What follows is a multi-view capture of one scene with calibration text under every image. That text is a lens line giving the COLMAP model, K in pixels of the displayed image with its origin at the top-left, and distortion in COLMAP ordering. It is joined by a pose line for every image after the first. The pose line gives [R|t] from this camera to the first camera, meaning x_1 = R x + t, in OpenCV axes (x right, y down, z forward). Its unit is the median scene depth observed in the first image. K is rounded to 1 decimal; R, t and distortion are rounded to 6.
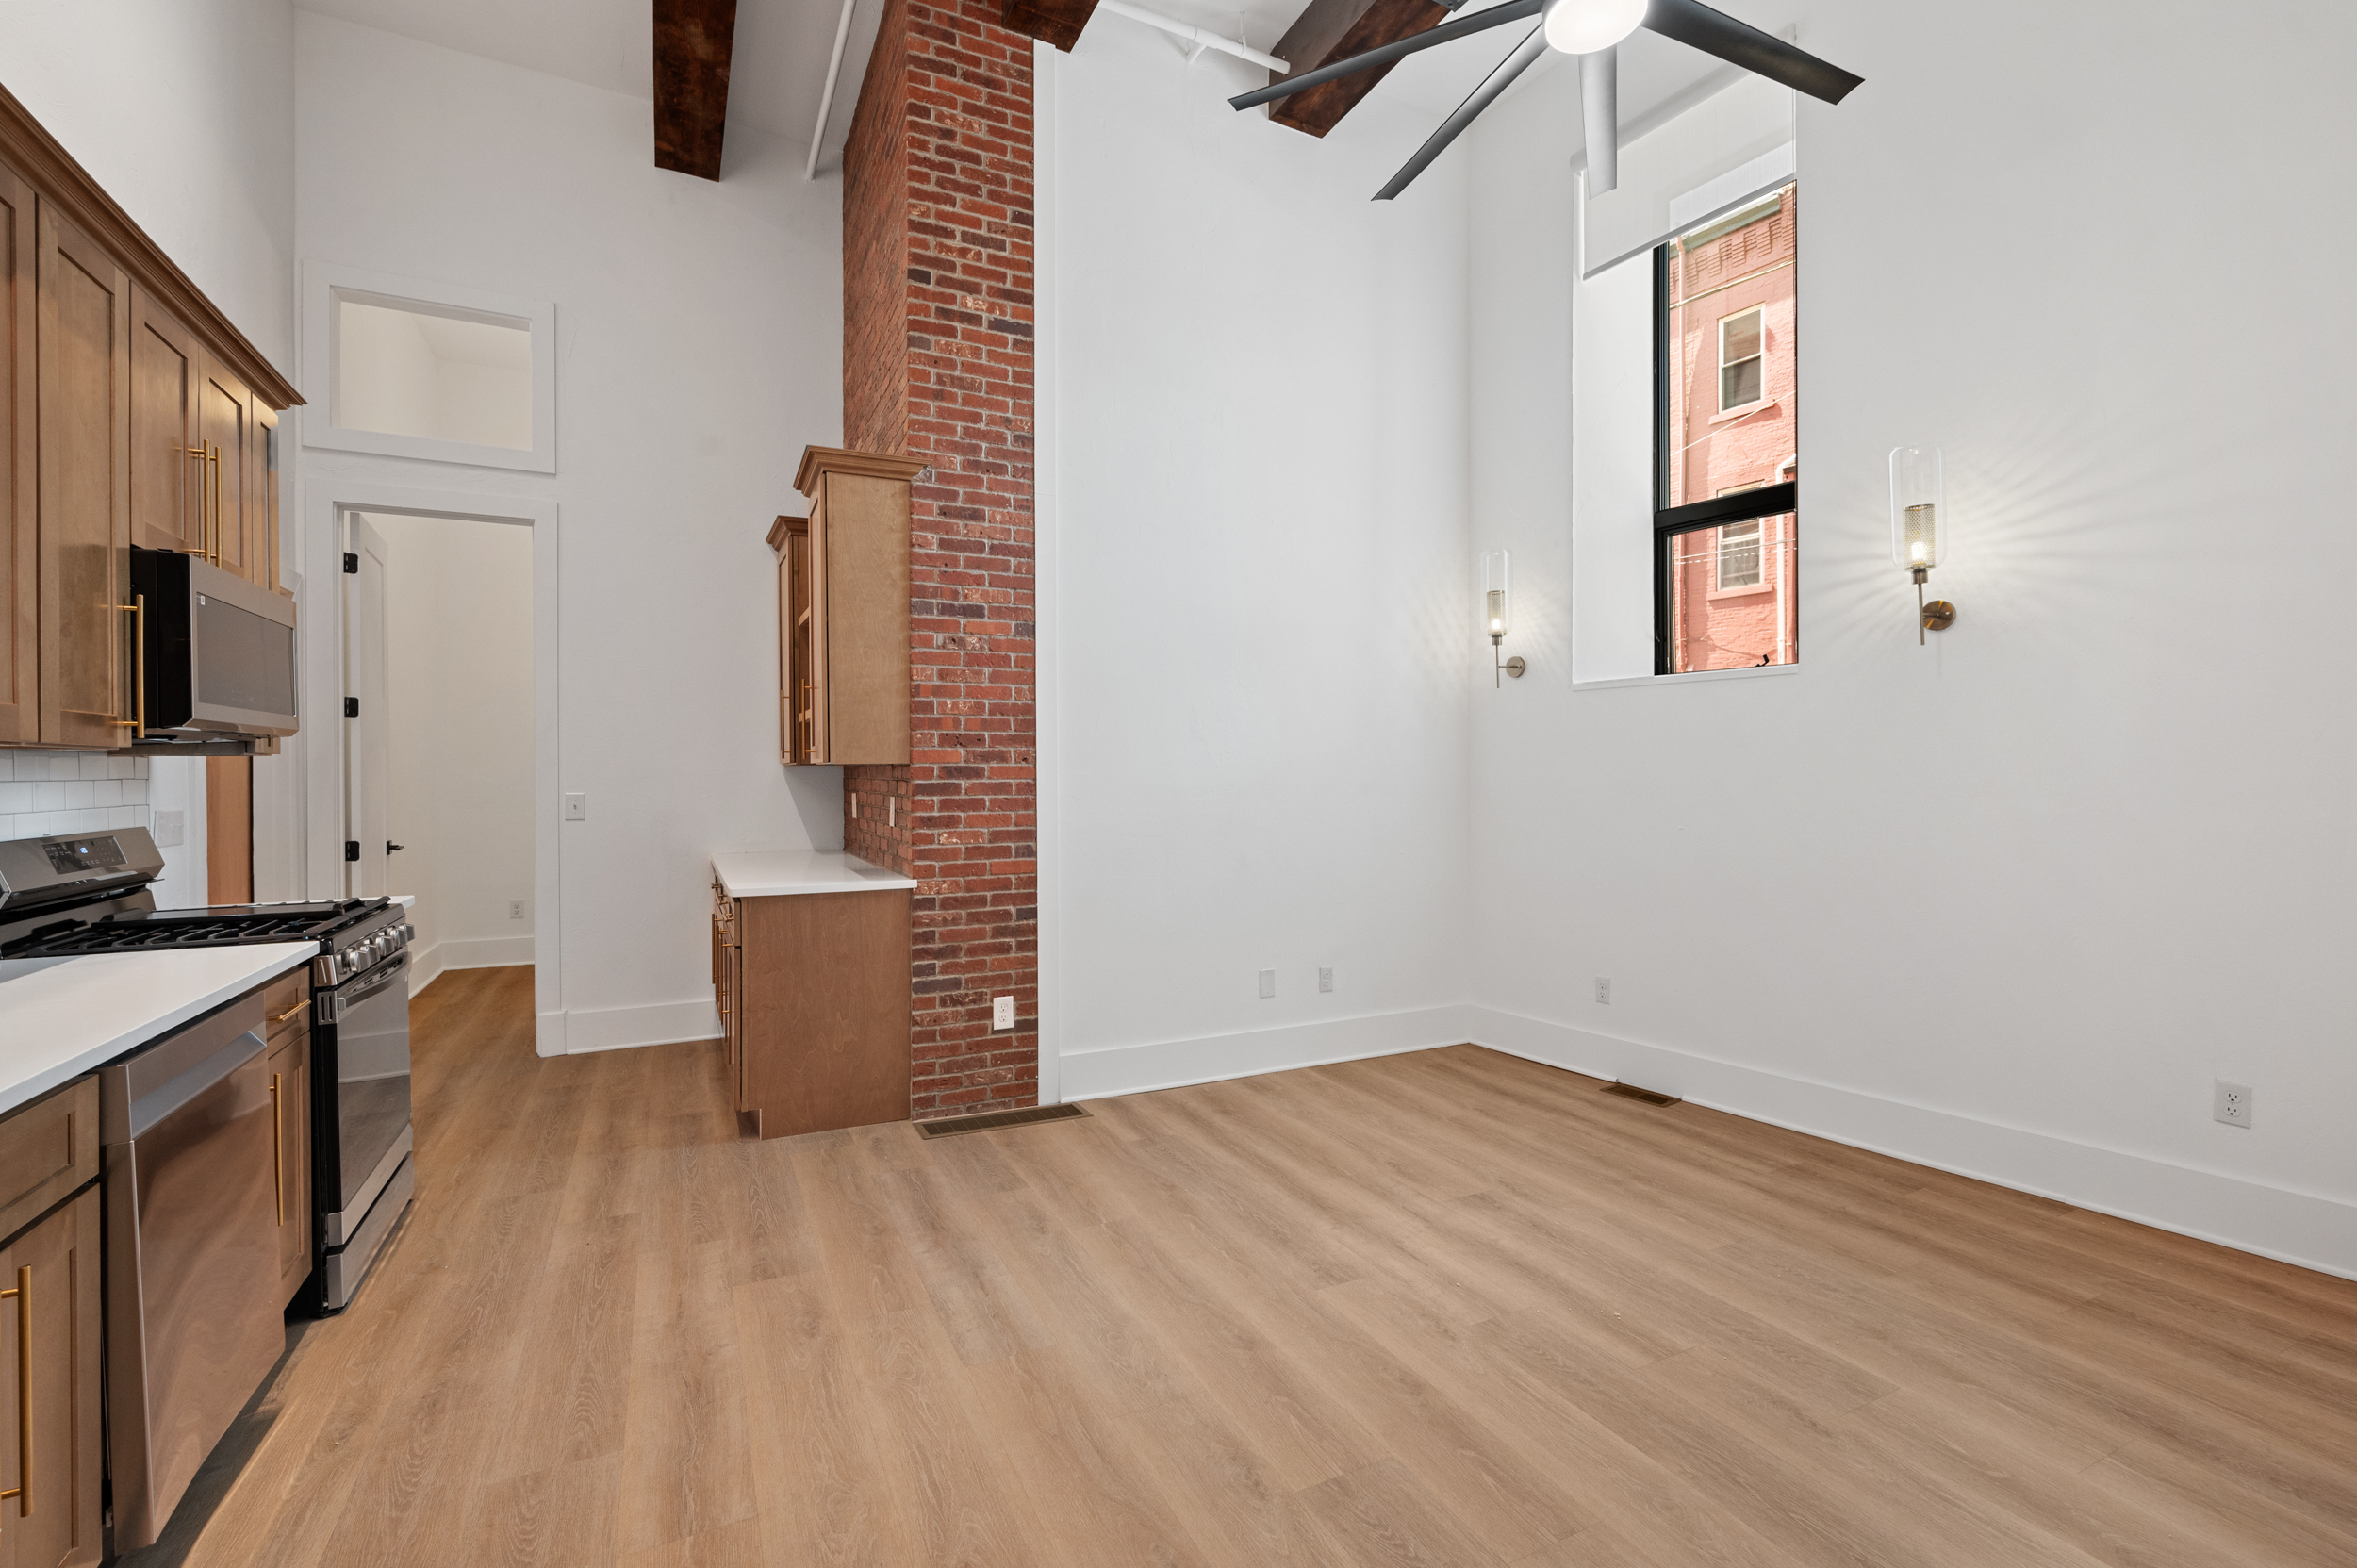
lens RADIAL K [[1023.6, 0, 1185.7], [0, 1023.6, 775.2], [0, 0, 1]] dist [0.002266, -0.000745]
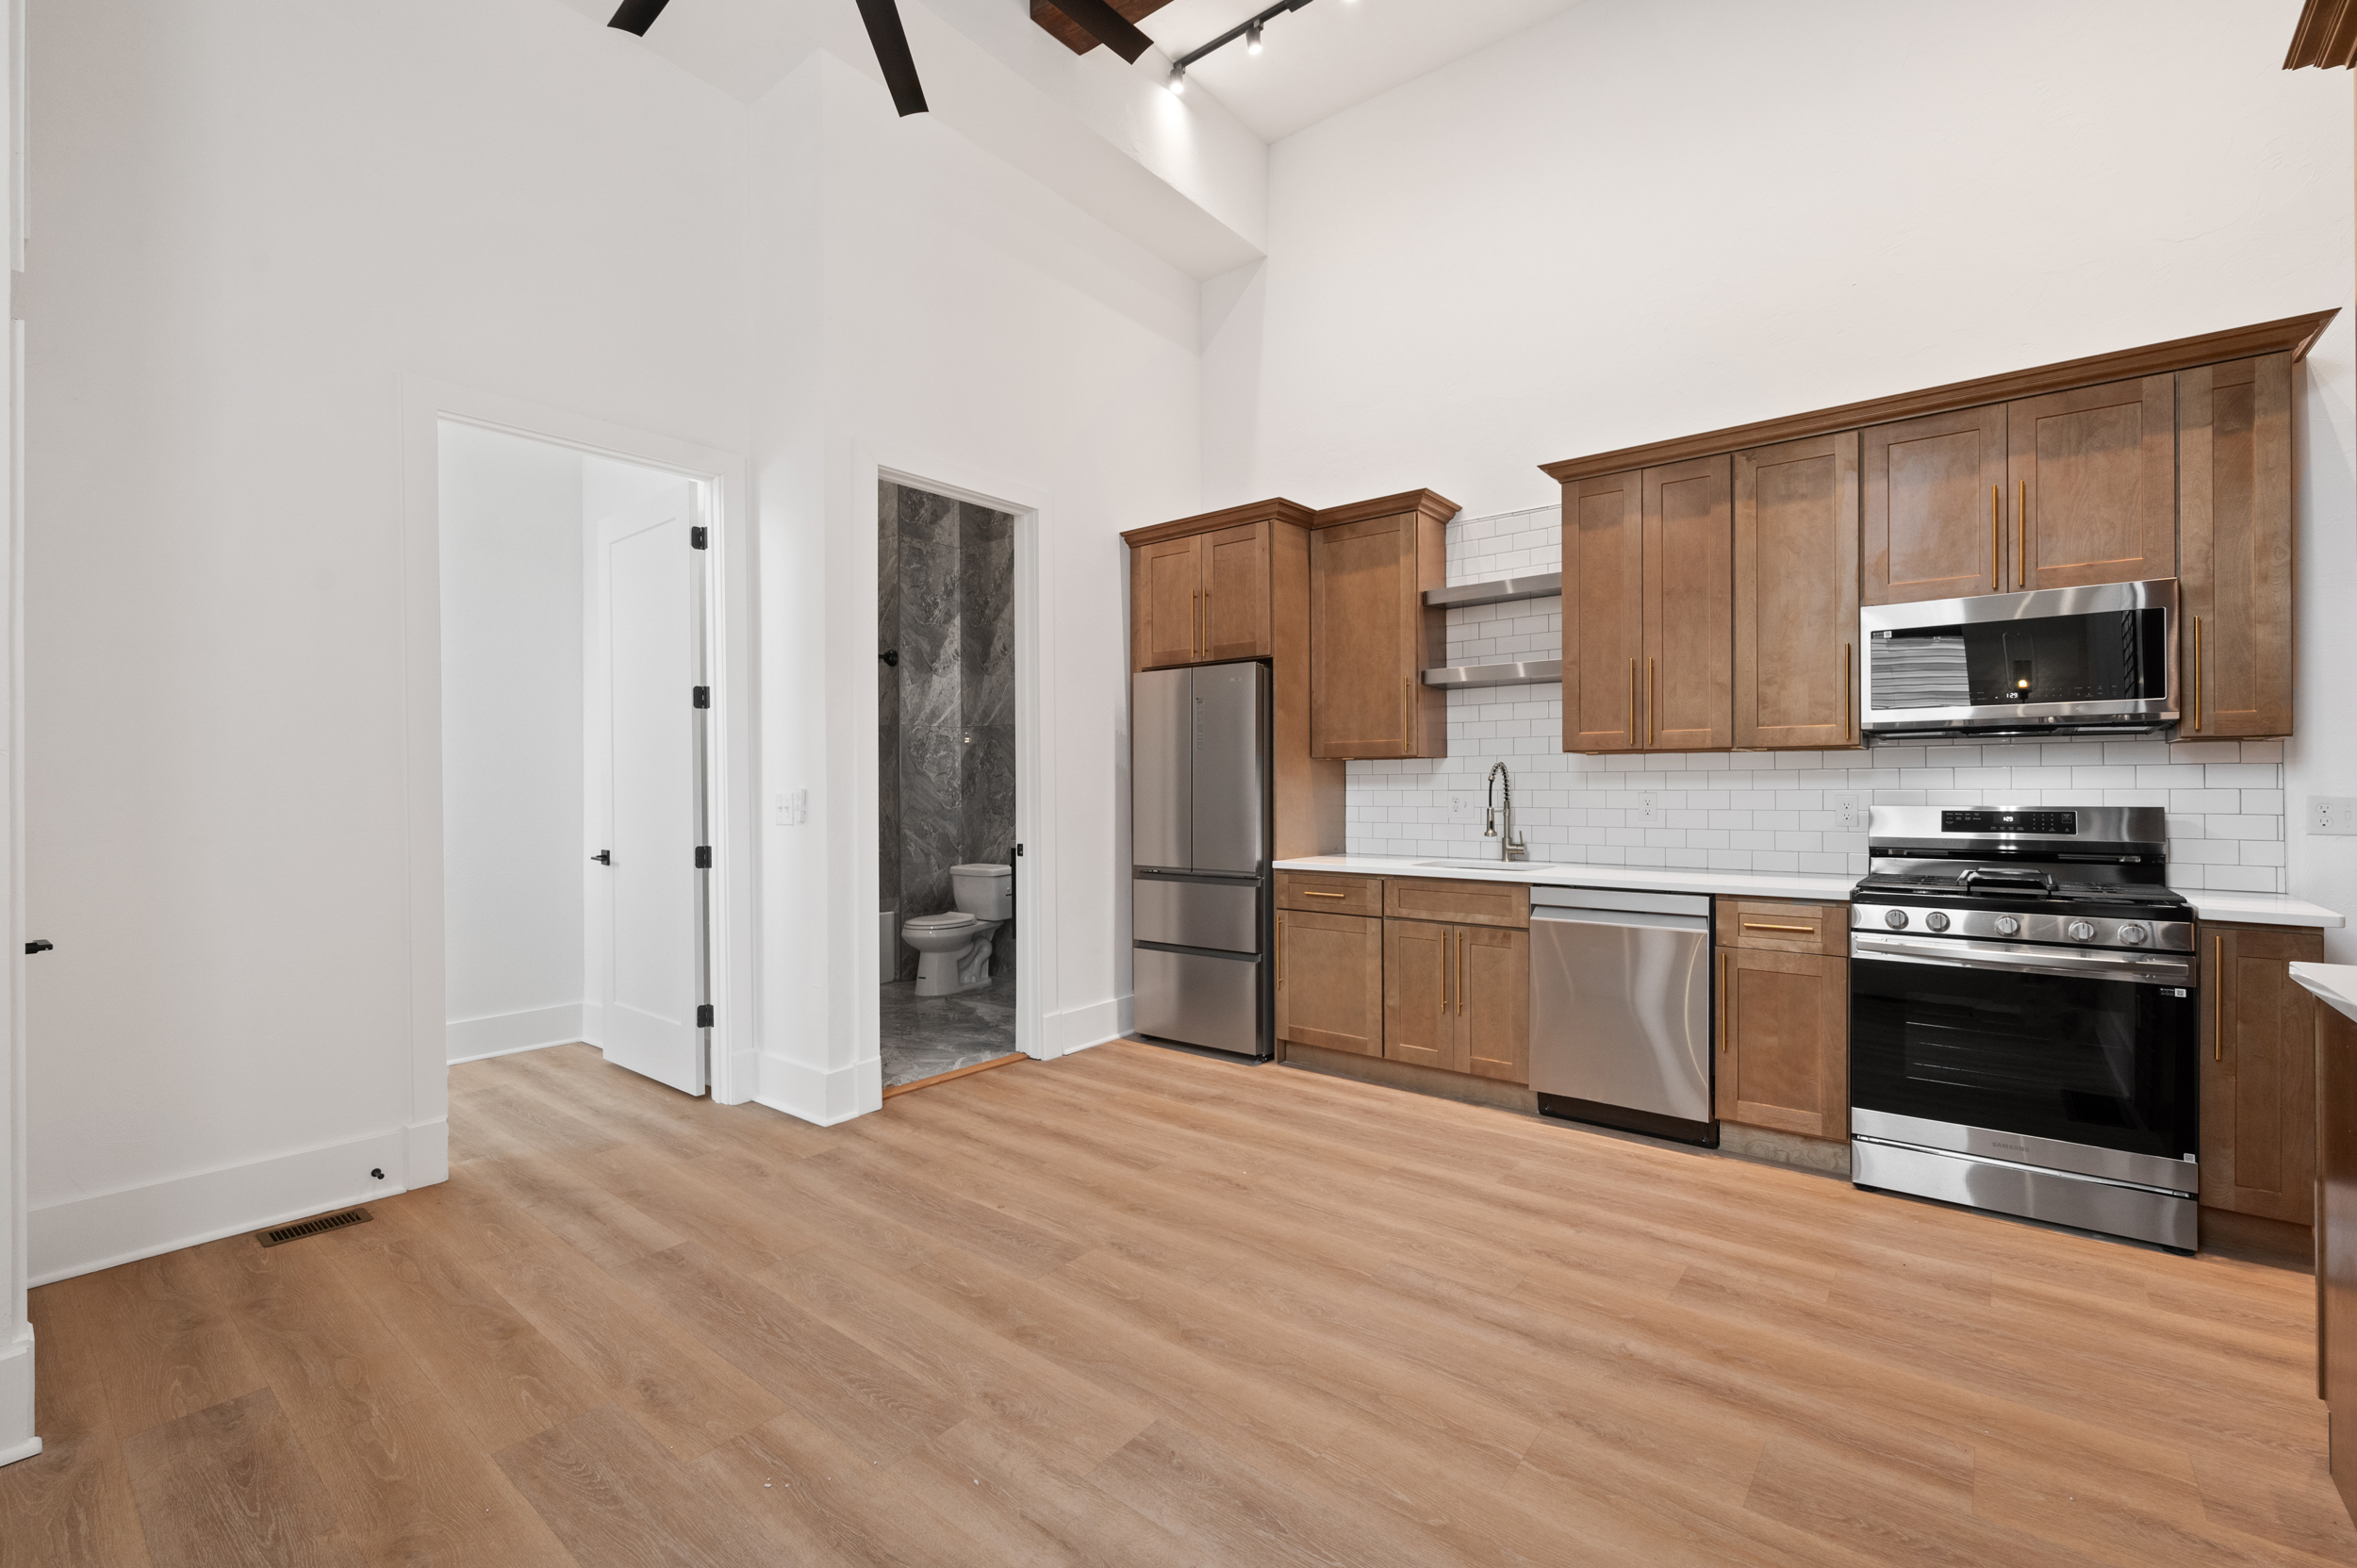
lens RADIAL K [[1023.6, 0, 1178.3], [0, 1023.6, 785.4], [0, 0, 1]] dist [0.002266, -0.000745]
pose [[-0.909382, 0.010271, -0.415835, 0.292288], [0.007549, 0.999938, 0.008189, 0.007711], [0.415894, 0.004308, -0.909403, 1.157558]]
